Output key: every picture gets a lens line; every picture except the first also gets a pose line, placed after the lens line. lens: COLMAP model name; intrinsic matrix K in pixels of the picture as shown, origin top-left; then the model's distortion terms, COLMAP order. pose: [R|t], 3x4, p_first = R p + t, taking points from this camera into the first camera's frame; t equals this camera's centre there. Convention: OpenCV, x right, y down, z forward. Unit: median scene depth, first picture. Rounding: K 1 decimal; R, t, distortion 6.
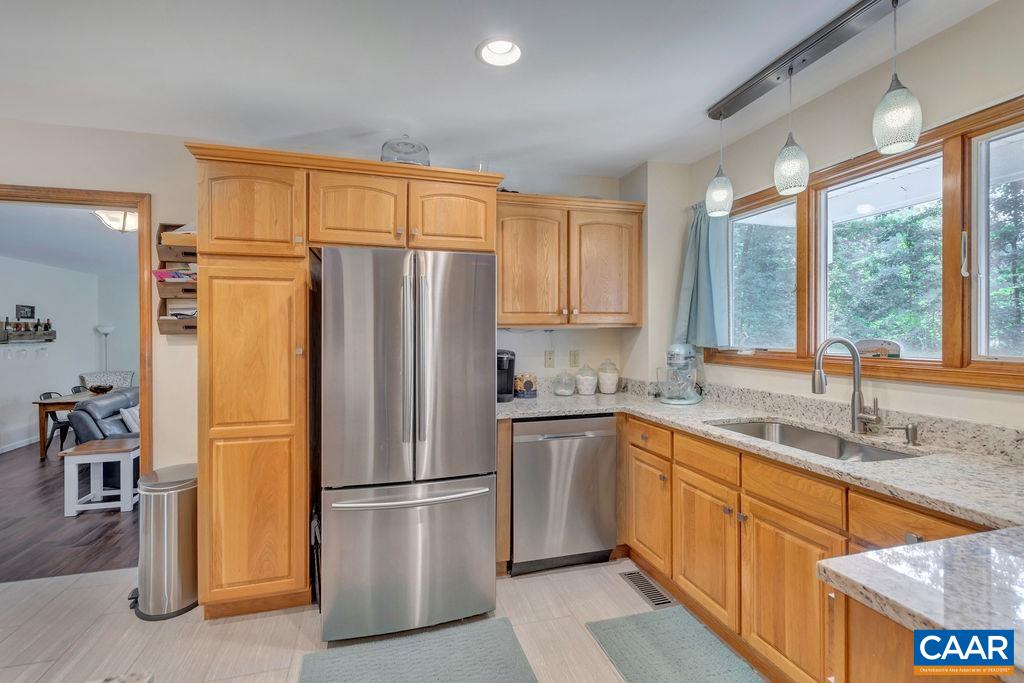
lens RADIAL K [[453.7, 0, 511.6], [0, 453.7, 335.0], [0, 0, 1]] dist [0.000022, -0.000130]
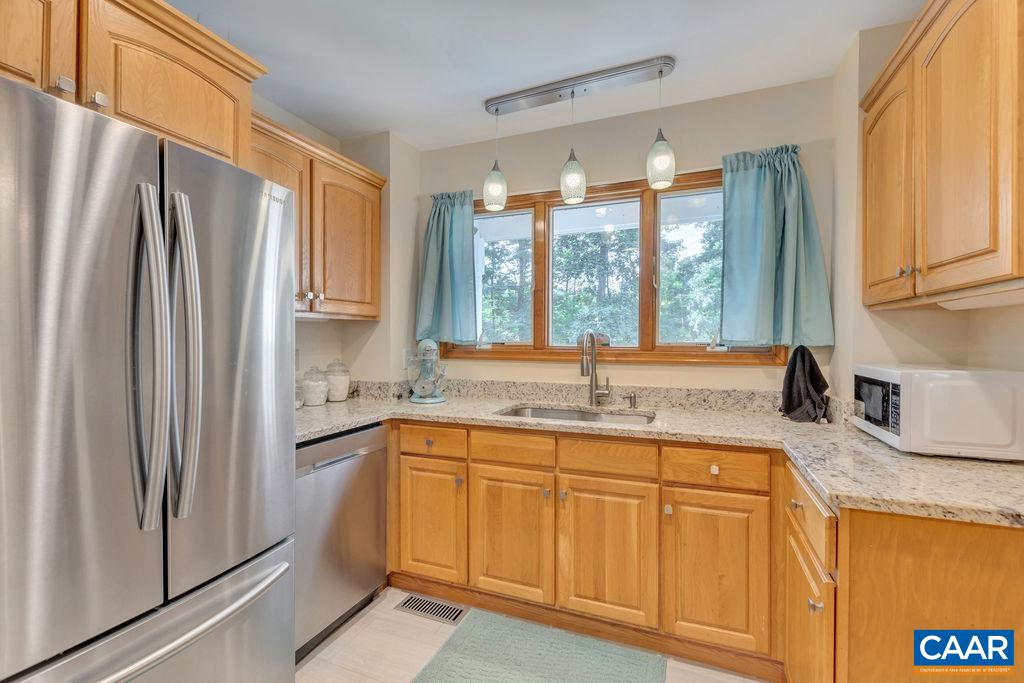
lens RADIAL K [[452.0, 0, 513.0], [0, 452.0, 349.8], [0, 0, 1]] dist [-0.000170, 0.000210]
pose [[0.620553, -0.016253, 0.783996, -0.315043], [0.003051, 0.999828, 0.018312, 0.030928], [-0.784159, -0.008971, 0.620496, 0.342615]]
